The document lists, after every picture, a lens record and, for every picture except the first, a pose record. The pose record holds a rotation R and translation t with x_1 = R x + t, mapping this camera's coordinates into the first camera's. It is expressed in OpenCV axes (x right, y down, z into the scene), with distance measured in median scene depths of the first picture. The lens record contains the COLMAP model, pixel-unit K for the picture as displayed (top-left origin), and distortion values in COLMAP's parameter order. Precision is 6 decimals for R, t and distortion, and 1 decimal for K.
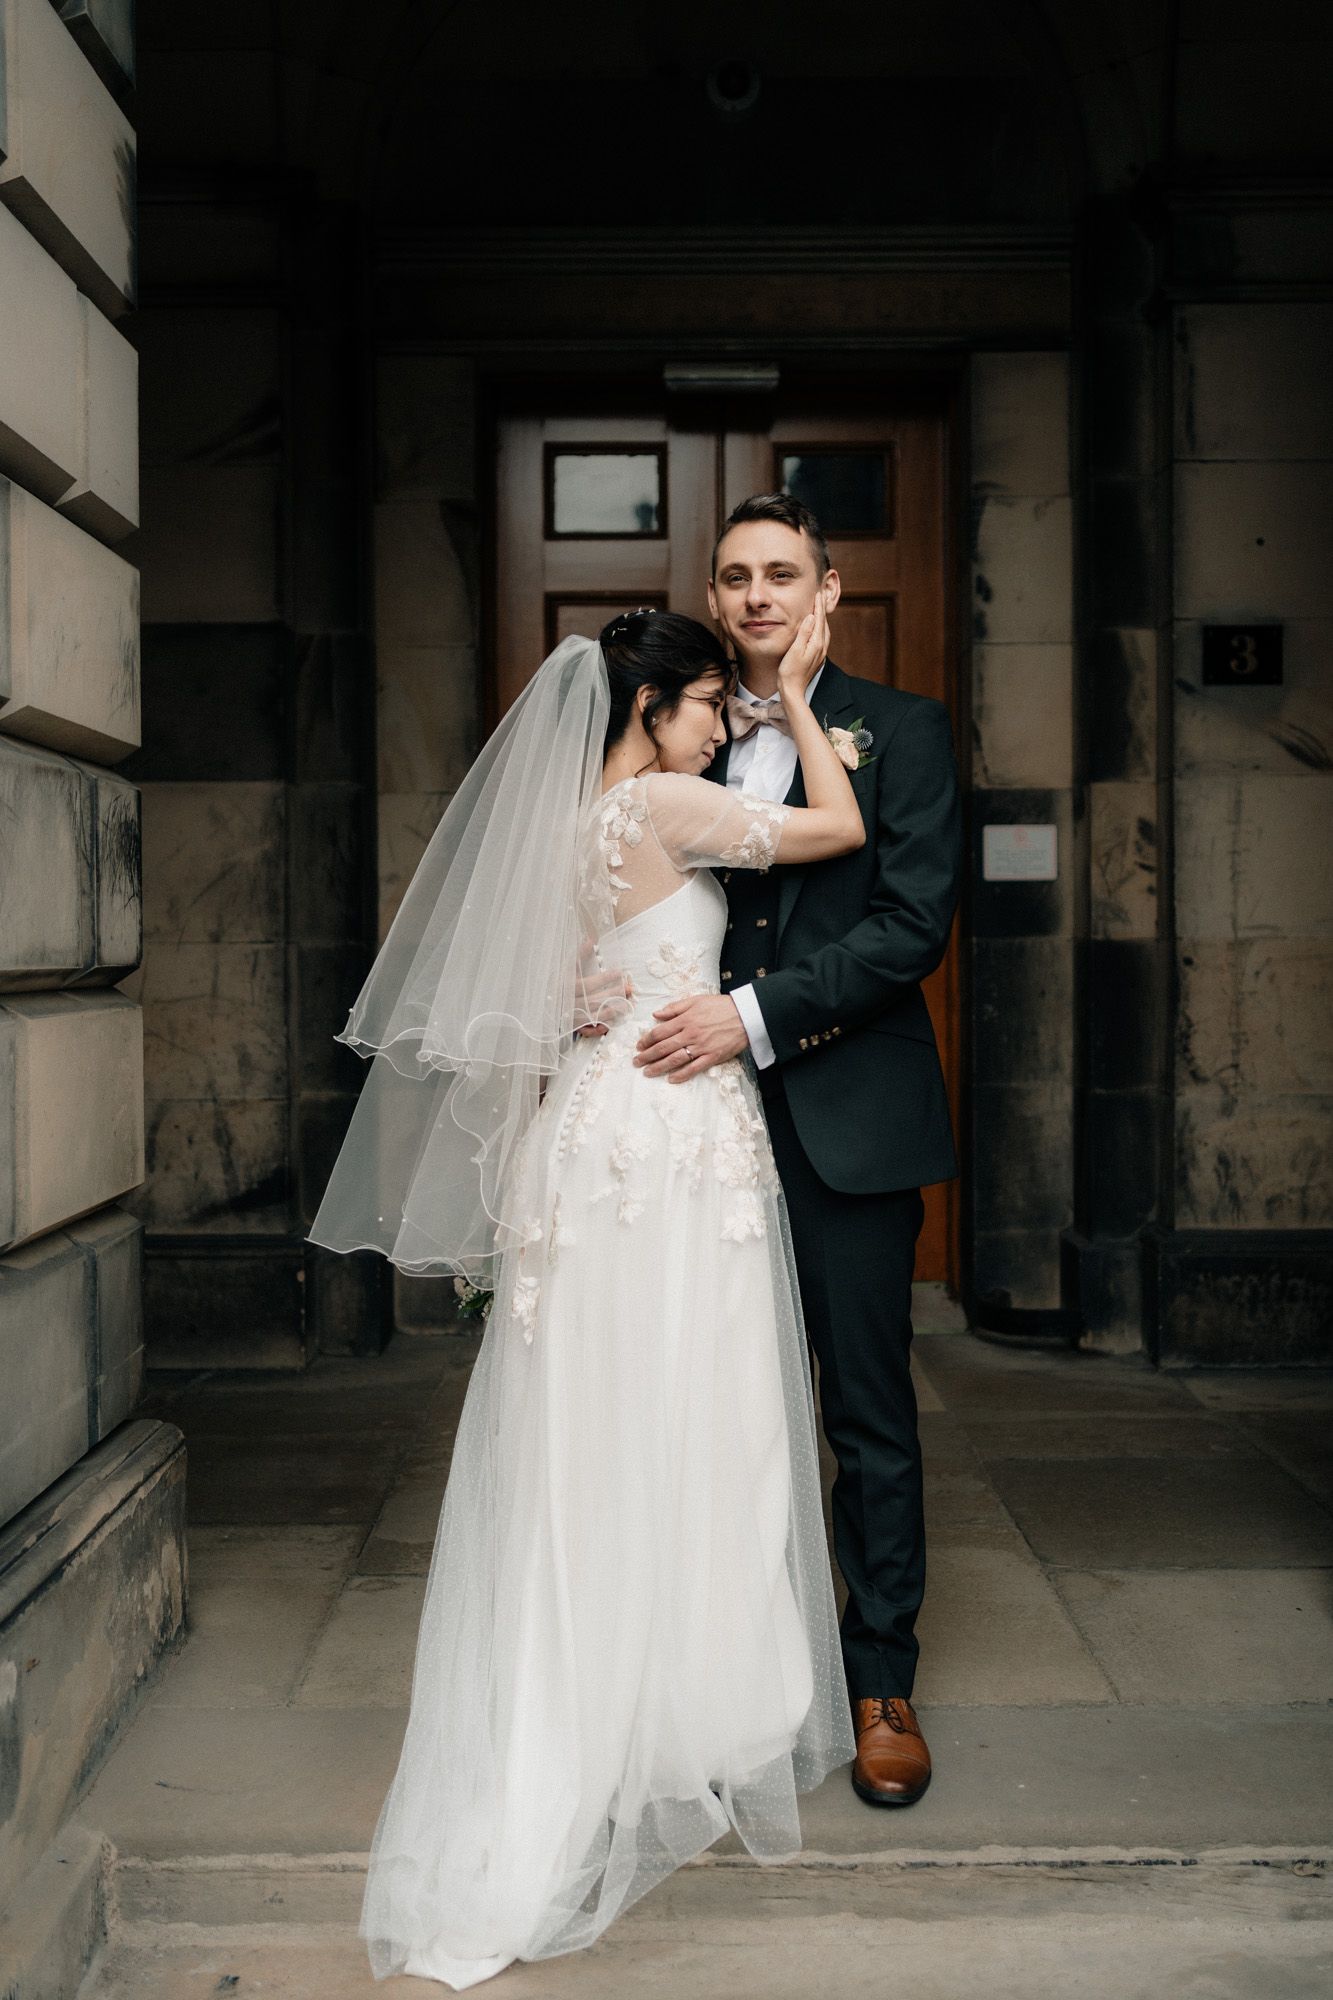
lens RADIAL K [[2059.9, 0, 667.6], [0, 2059.9, 999.6], [0, 0, 1]] dist [0.026464, 0.000000]
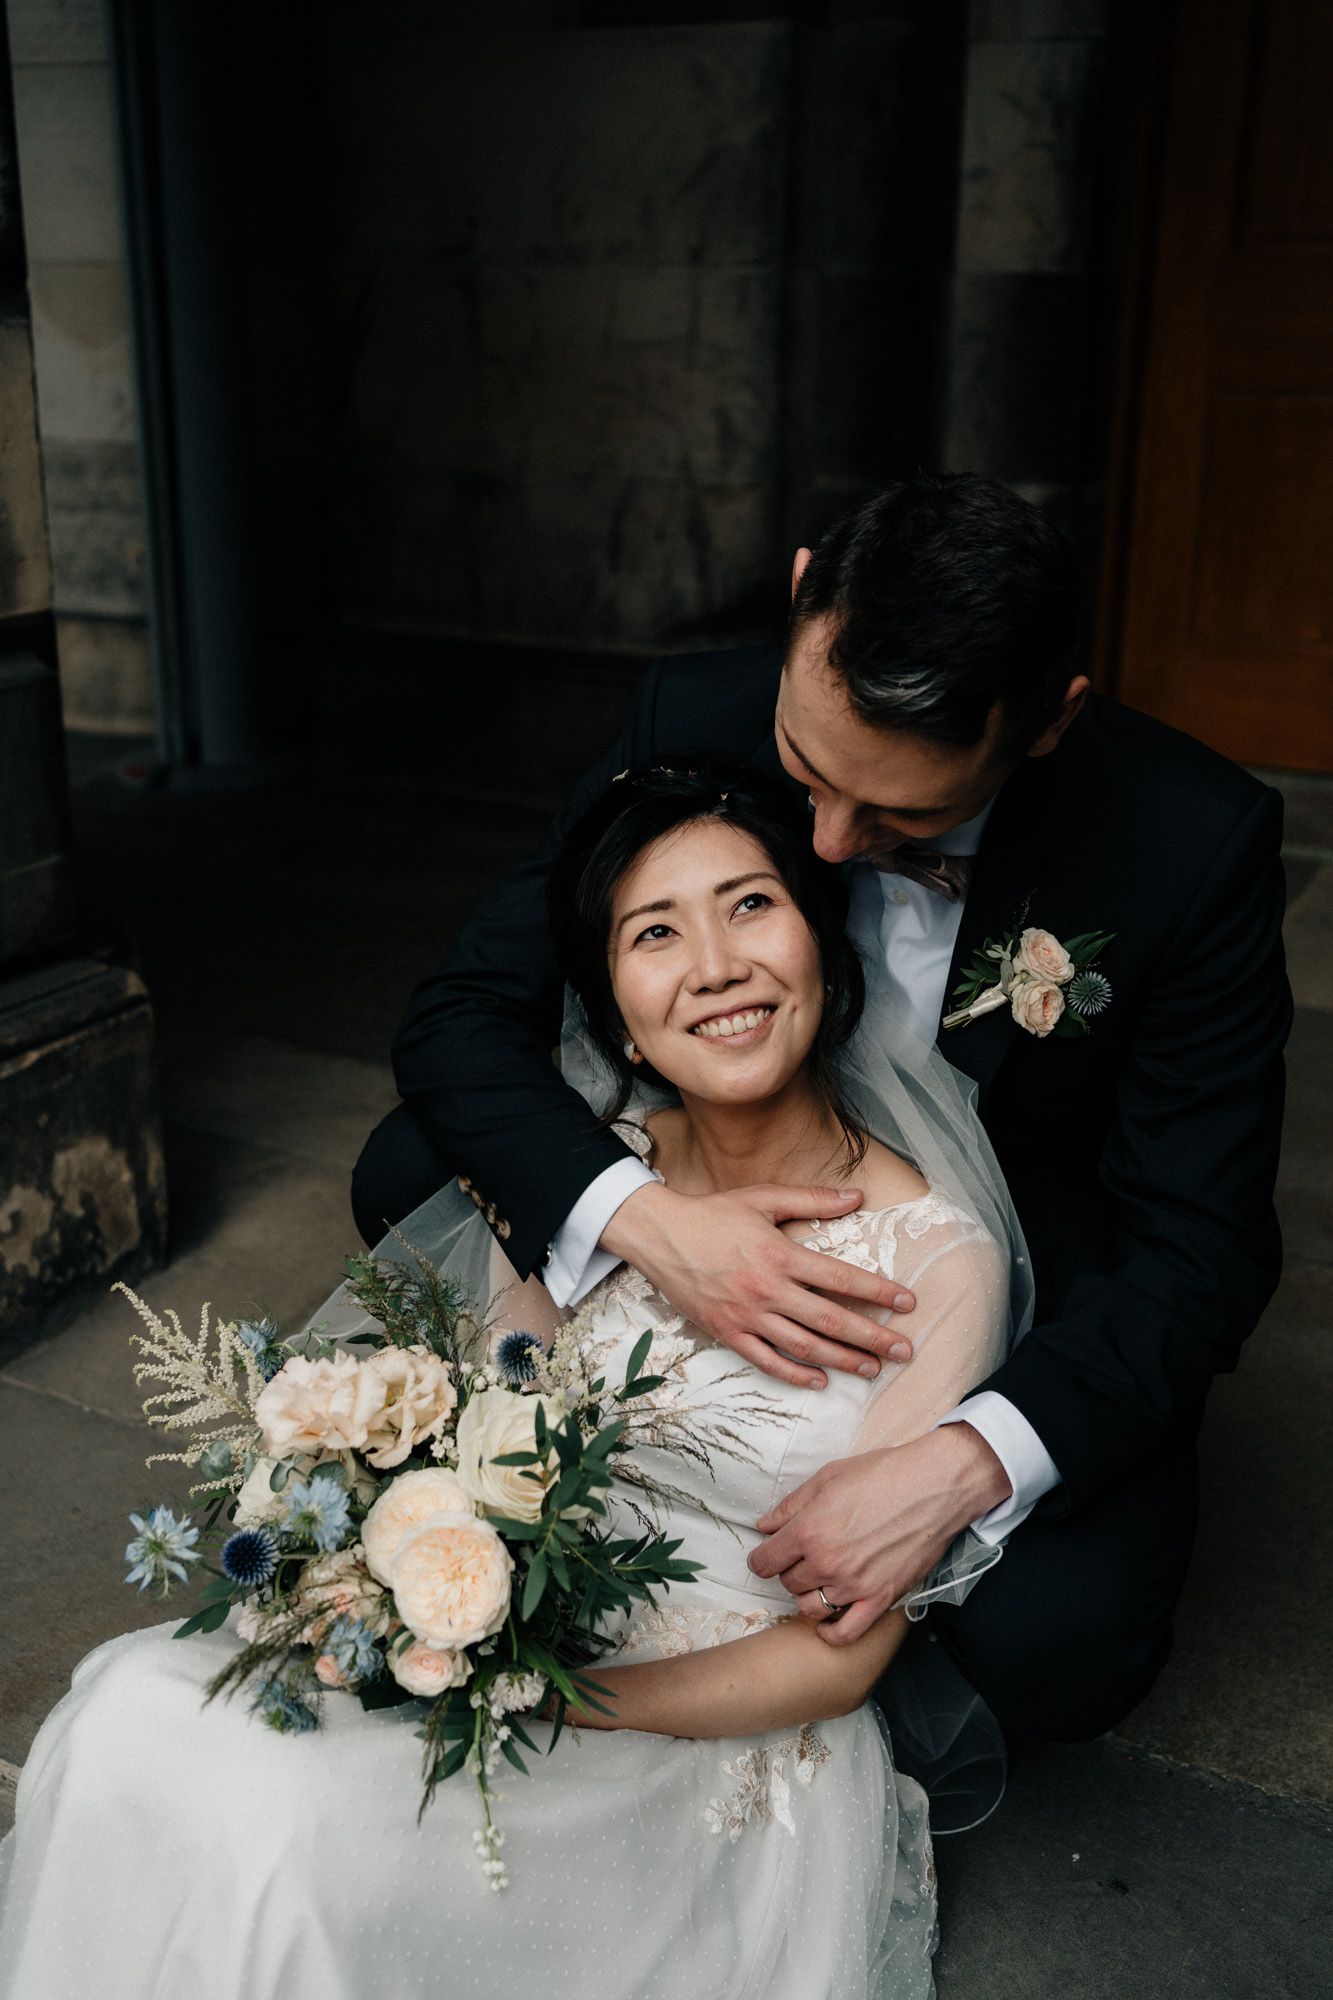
lens RADIAL K [[2059.9, 0, 666.8], [0, 2059.9, 999.6], [0, 0, 1]] dist [0.026464, 0.000000]
pose [[0.895910, 0.159412, -0.414649, 0.120859], [-0.031206, 0.953675, 0.299216, 0.002722], [0.443139, -0.255131, 0.859381, 0.289841]]
